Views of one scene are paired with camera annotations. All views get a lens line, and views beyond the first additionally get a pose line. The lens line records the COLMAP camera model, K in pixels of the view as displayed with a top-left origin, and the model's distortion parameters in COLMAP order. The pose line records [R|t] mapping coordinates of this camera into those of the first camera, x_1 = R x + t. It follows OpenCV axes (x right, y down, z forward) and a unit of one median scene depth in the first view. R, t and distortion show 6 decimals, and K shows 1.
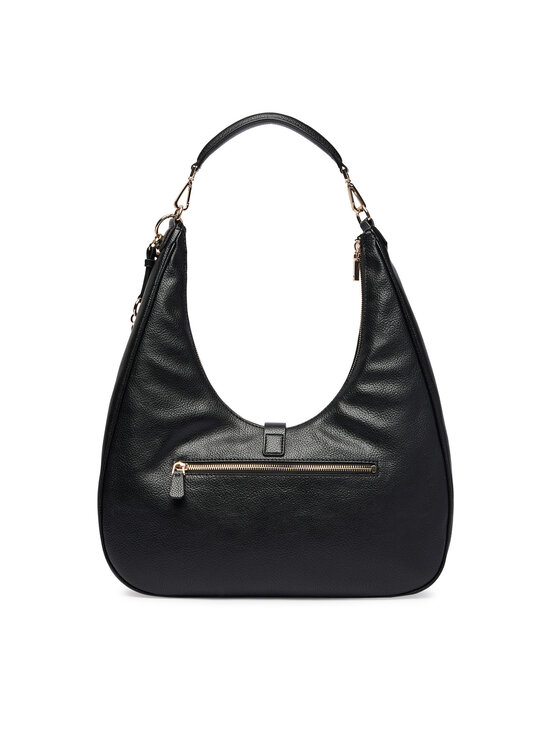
lens RADIAL K [[731.5, 0, 280.0], [0, 731.5, 373.0], [0, 0, 1]] dist [0.000665, 0.000135]
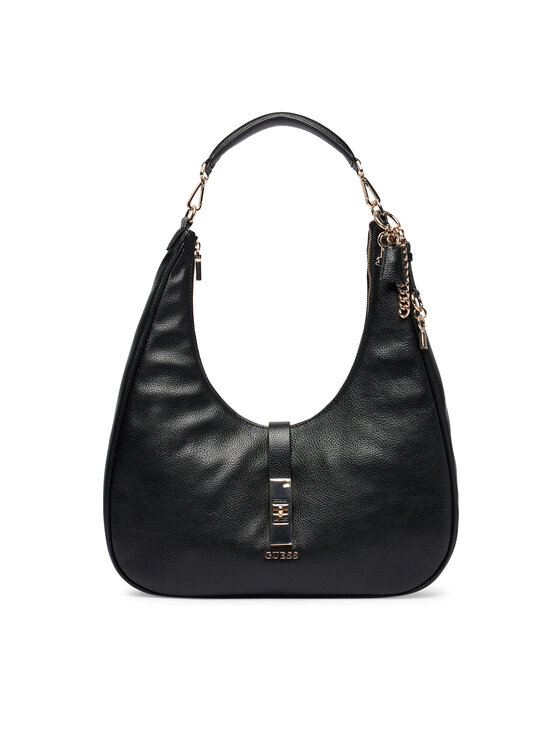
lens RADIAL K [[1213.8, 0, 280.0], [0, 1213.8, 373.0], [0, 0, 1]] dist [-0.319750, -0.008355]
pose [[0.996374, 0.014846, 0.083781, -0.142500], [-0.024252, 0.993368, 0.112394, -0.179418], [-0.081556, -0.114018, 0.990125, -0.578078]]
